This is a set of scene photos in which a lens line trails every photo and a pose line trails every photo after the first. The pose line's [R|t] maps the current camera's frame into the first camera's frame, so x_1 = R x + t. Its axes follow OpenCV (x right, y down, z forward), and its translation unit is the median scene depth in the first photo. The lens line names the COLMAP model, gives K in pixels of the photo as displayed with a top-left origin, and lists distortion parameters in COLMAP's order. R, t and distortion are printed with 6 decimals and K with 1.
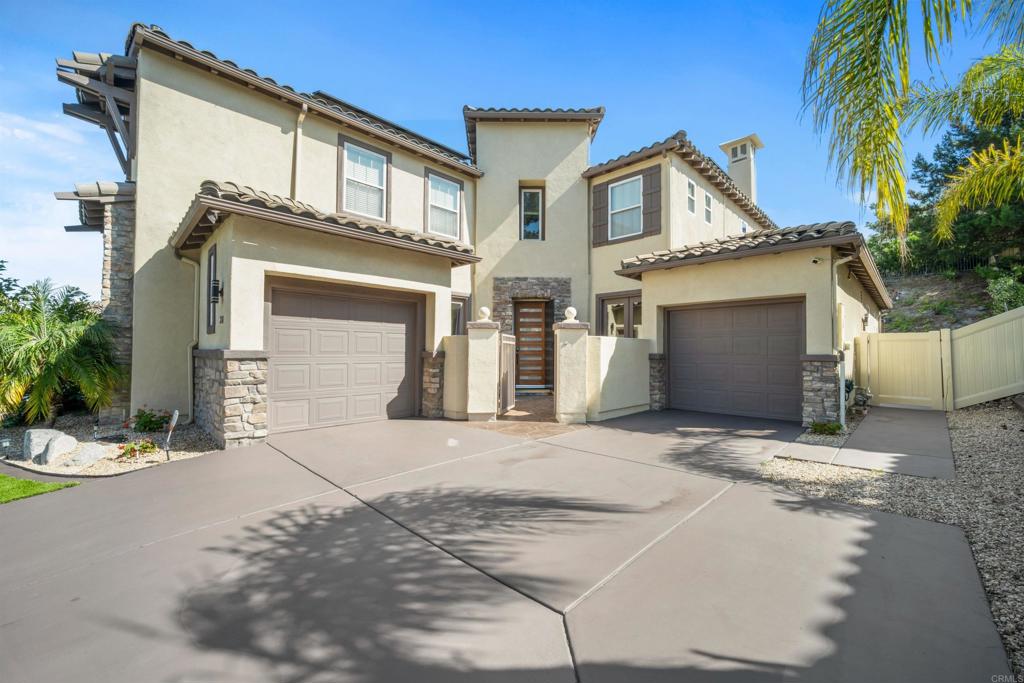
lens RADIAL K [[412.5, 0, 507.9], [0, 412.5, 341.8], [0, 0, 1]] dist [-0.002362, 0.000133]
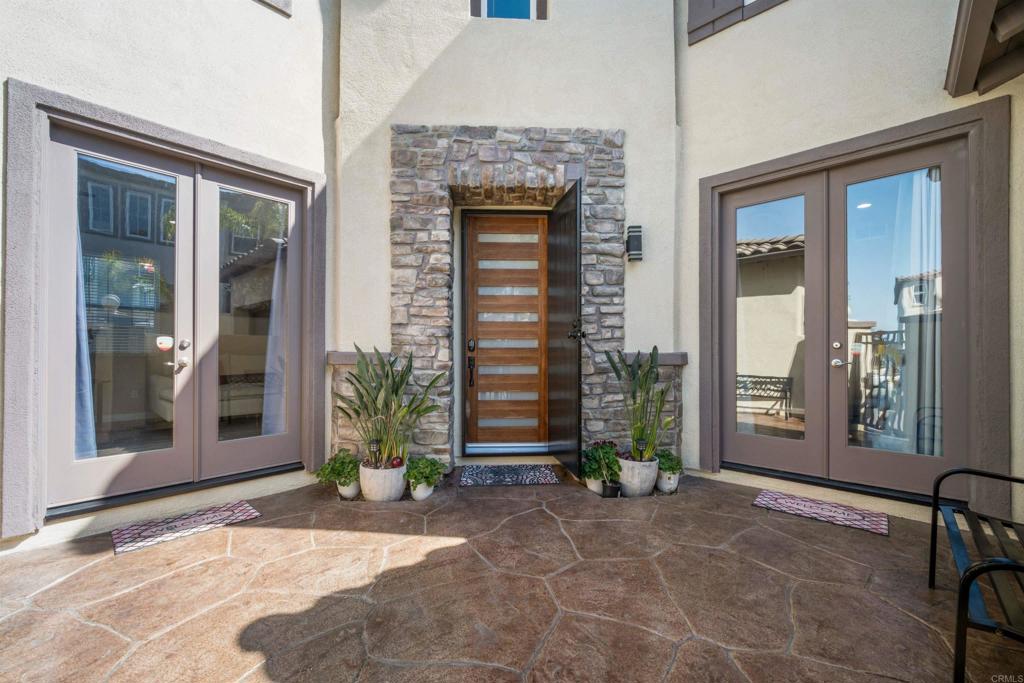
lens RADIAL K [[412.5, 0, 514.9], [0, 412.5, 347.3], [0, 0, 1]] dist [-0.002362, 0.000133]
pose [[0.999600, -0.002241, 0.028206, 0.052843], [0.001701, 0.999815, 0.019178, 0.014630], [-0.028244, -0.019122, 0.999418, 0.664190]]
